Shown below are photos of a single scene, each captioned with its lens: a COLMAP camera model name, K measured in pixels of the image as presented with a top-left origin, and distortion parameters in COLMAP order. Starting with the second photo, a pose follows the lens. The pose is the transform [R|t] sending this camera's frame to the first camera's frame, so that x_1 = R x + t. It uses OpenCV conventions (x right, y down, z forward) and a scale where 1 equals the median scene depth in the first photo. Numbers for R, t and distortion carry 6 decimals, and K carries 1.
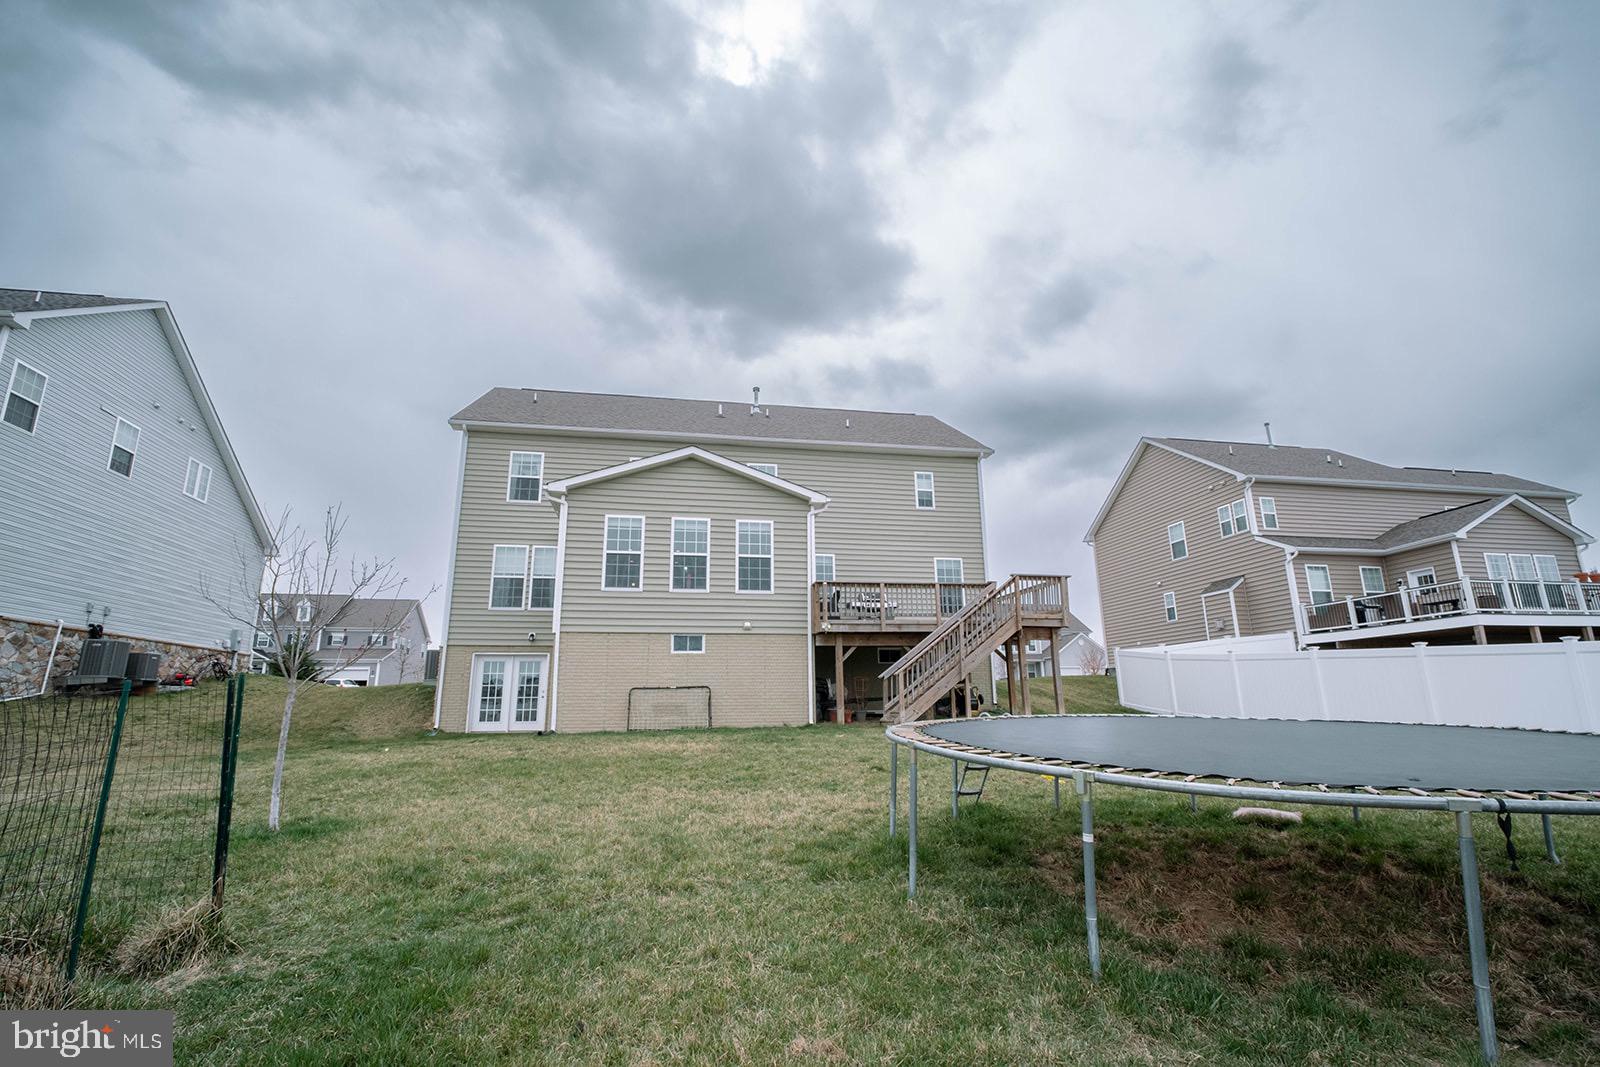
lens RADIAL K [[724.5, 0, 792.7], [0, 724.5, 536.5], [0, 0, 1]] dist [-0.001759, -0.007207]
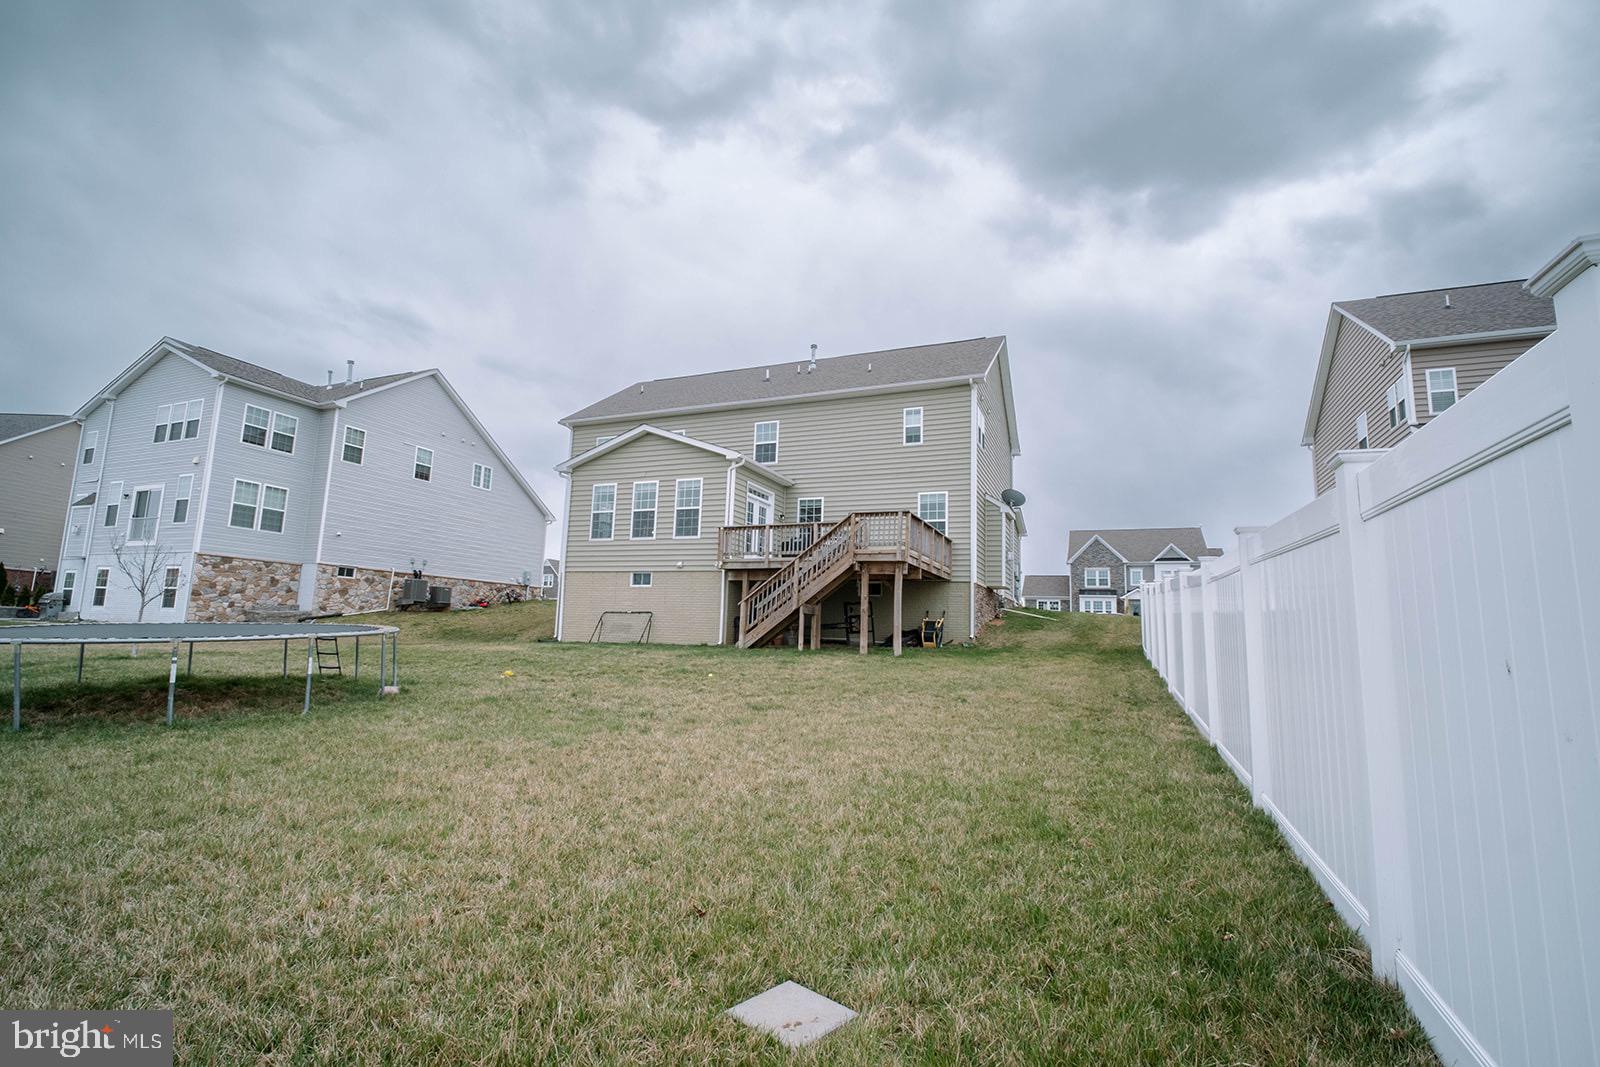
lens RADIAL K [[724.5, 0, 792.7], [0, 724.5, 536.5], [0, 0, 1]] dist [-0.001759, -0.007207]
pose [[0.830459, -0.037830, -0.555794, 0.687526], [0.088374, 0.994004, 0.064390, 0.010337], [0.550026, -0.102591, 0.828822, 0.069143]]
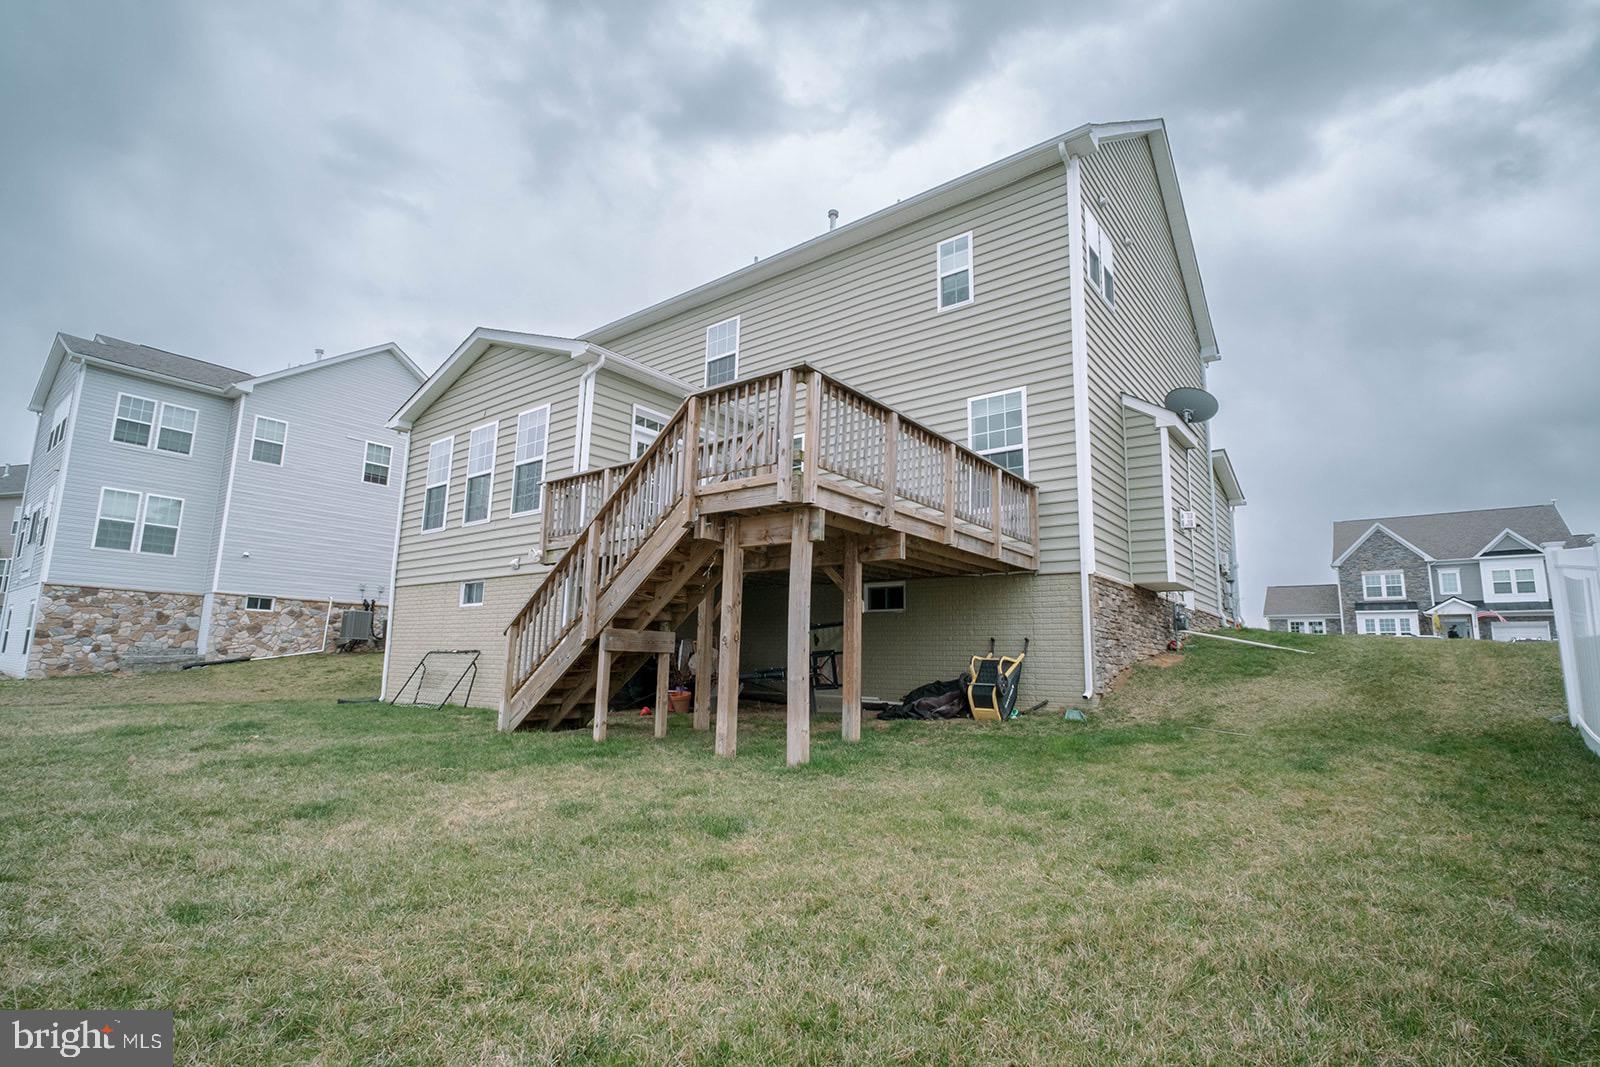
lens RADIAL K [[754.7, 0, 792.3], [0, 754.7, 538.1], [0, 0, 1]] dist [-0.000706, -0.008919]
pose [[0.656627, -0.099393, -0.747637, 0.558342], [0.146837, 0.989157, -0.002538, 0.121259], [0.739783, -0.108114, 0.664102, 0.627928]]
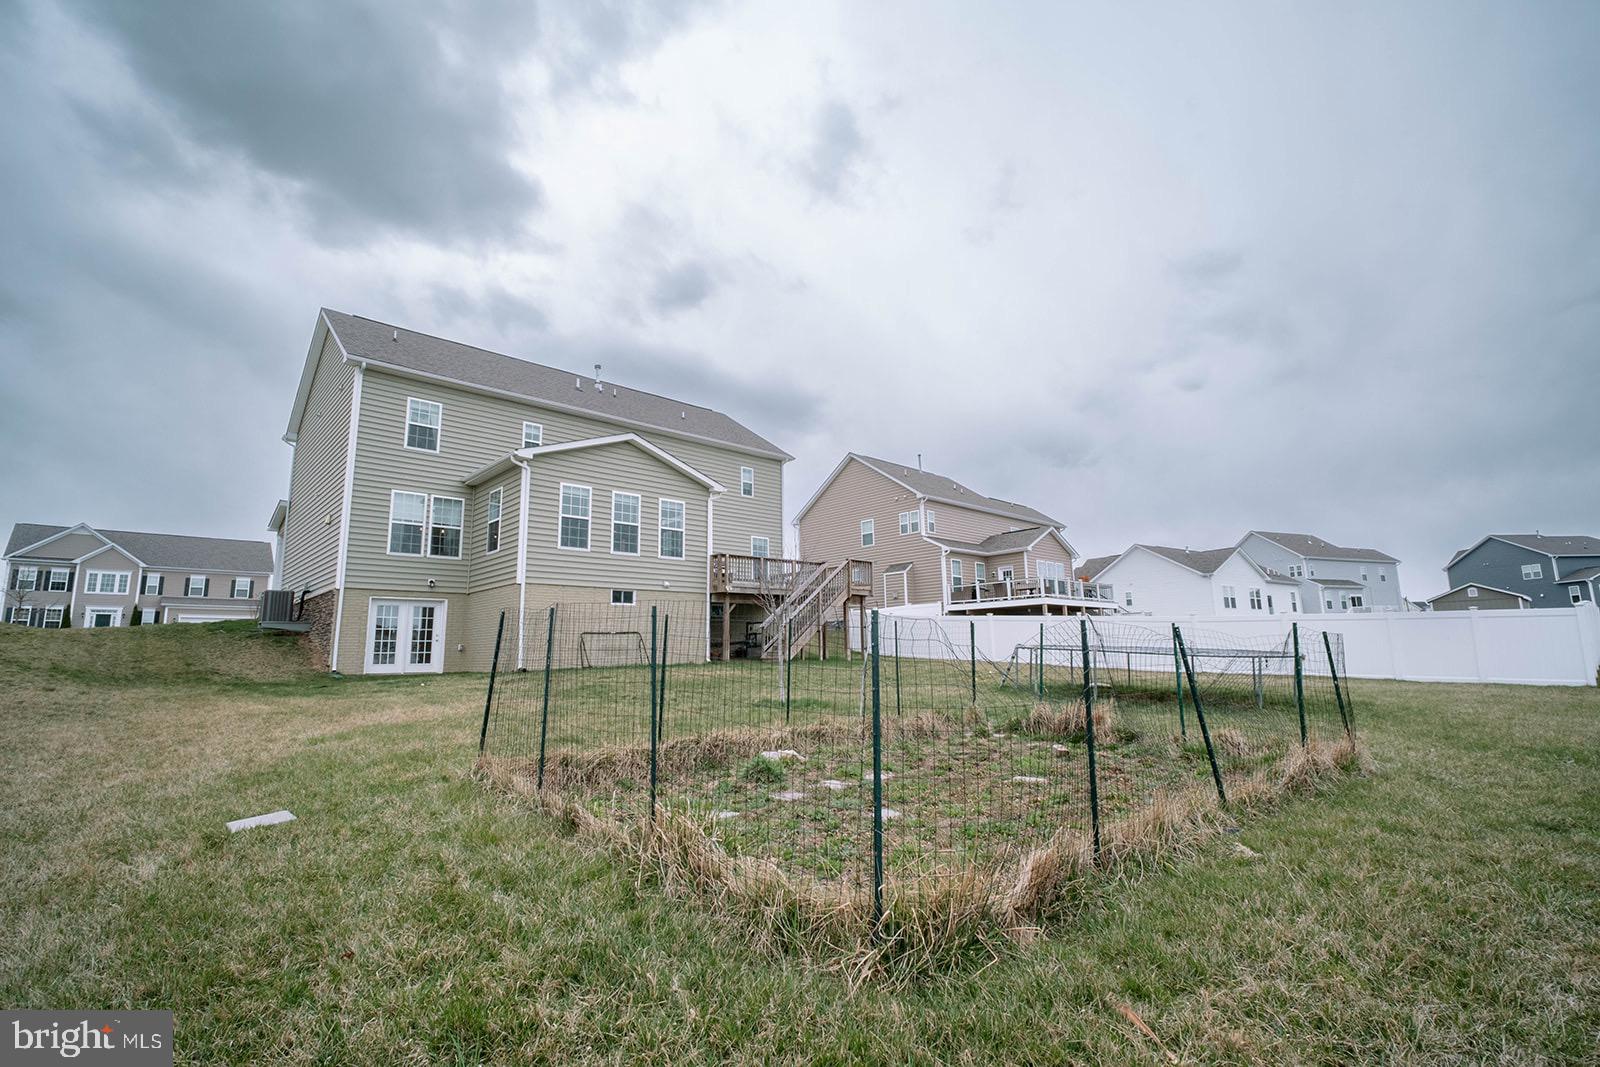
lens RADIAL K [[729.1, 0, 800.0], [0, 729.1, 533.5], [0, 0, 1]] dist [-0.000440, -0.016880]
pose [[0.842494, 0.084820, 0.531986, -0.473505], [-0.115785, 0.992958, 0.025049, -0.019649], [-0.526115, -0.082700, 0.846383, -0.155789]]
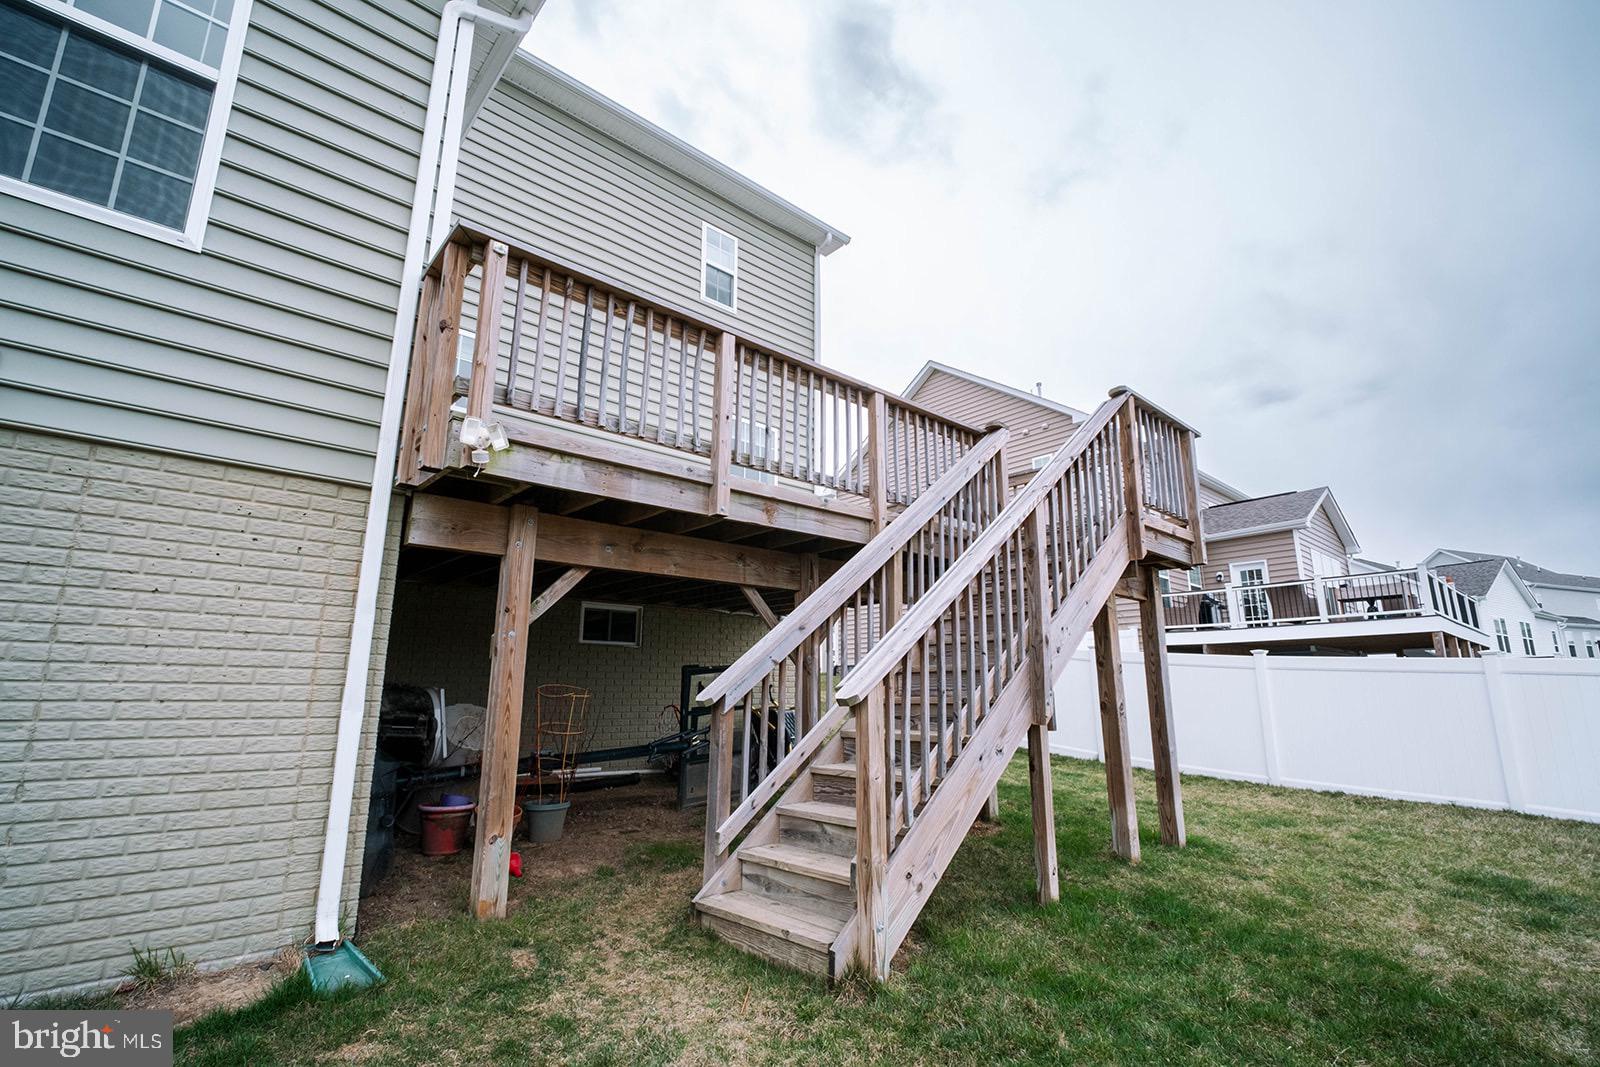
lens RADIAL K [[722.9, 0, 798.3], [0, 722.9, 540.1], [0, 0, 1]] dist [-0.004120, -0.000378]
pose [[0.855321, 0.120344, 0.503929, 0.020299], [-0.131184, 0.991258, -0.014064, 0.120754], [-0.501216, -0.054079, 0.863631, 0.666128]]
